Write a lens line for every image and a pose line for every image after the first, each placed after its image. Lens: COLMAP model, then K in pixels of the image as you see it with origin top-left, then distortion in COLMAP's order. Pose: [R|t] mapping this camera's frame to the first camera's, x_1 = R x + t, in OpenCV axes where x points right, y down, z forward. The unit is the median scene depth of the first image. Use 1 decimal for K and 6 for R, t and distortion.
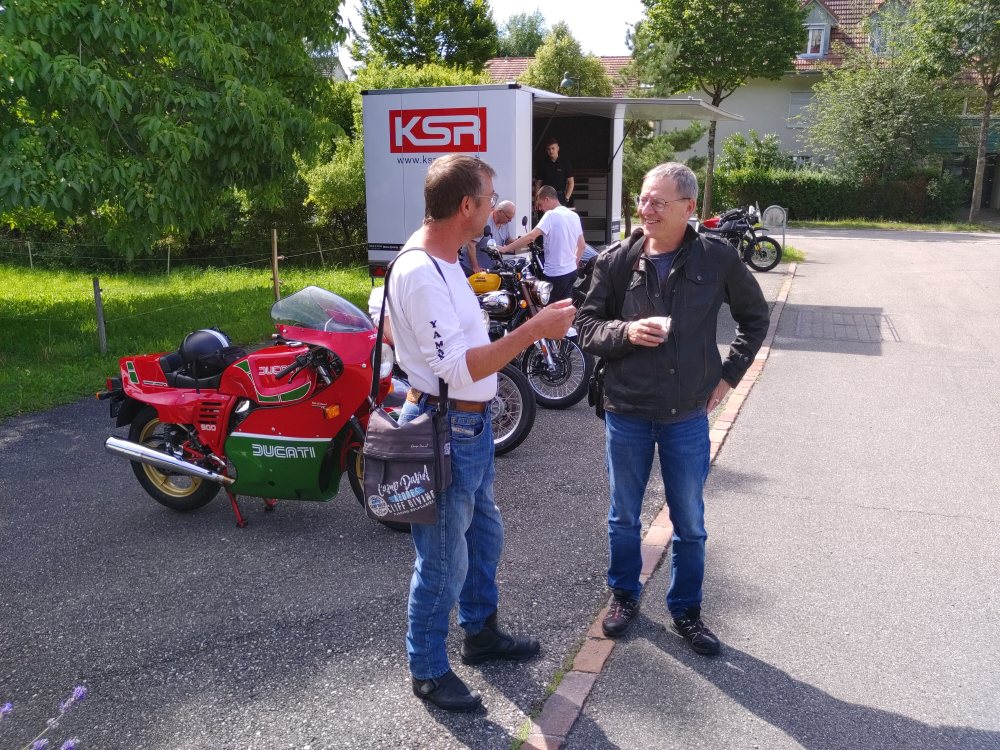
lens RADIAL K [[879.7, 0, 496.8], [0, 879.7, 381.7], [0, 0, 1]] dist [0.054152, -0.027942]
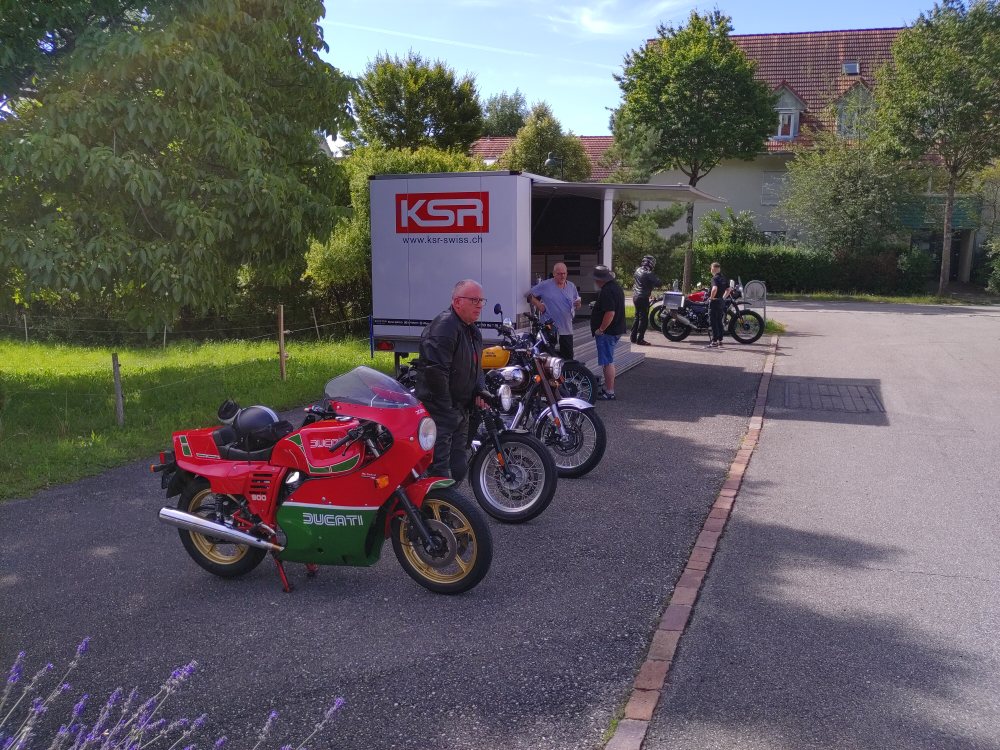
lens RADIAL K [[879.7, 0, 496.8], [0, 879.7, 381.7], [0, 0, 1]] dist [0.054152, -0.027942]
pose [[0.999688, -0.002943, 0.024787, -0.028406], [0.004845, 0.997017, -0.077028, -0.001691], [-0.024486, 0.077124, 0.996721, -0.035763]]
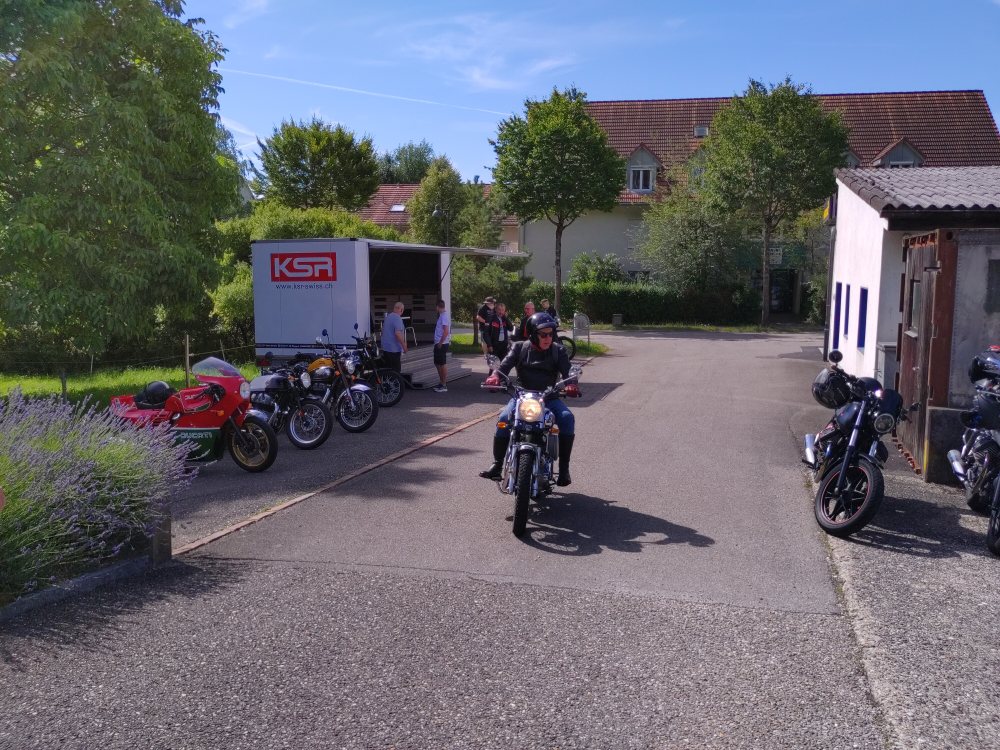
lens RADIAL K [[908.7, 0, 500.0], [0, 908.7, 375.0], [0, 0, 1]] dist [0.059958, -0.022332]
pose [[0.995469, -0.016080, 0.093721, 0.115924], [0.027821, 0.991722, -0.125353, 0.096362], [-0.090929, 0.127392, 0.987676, -0.520101]]
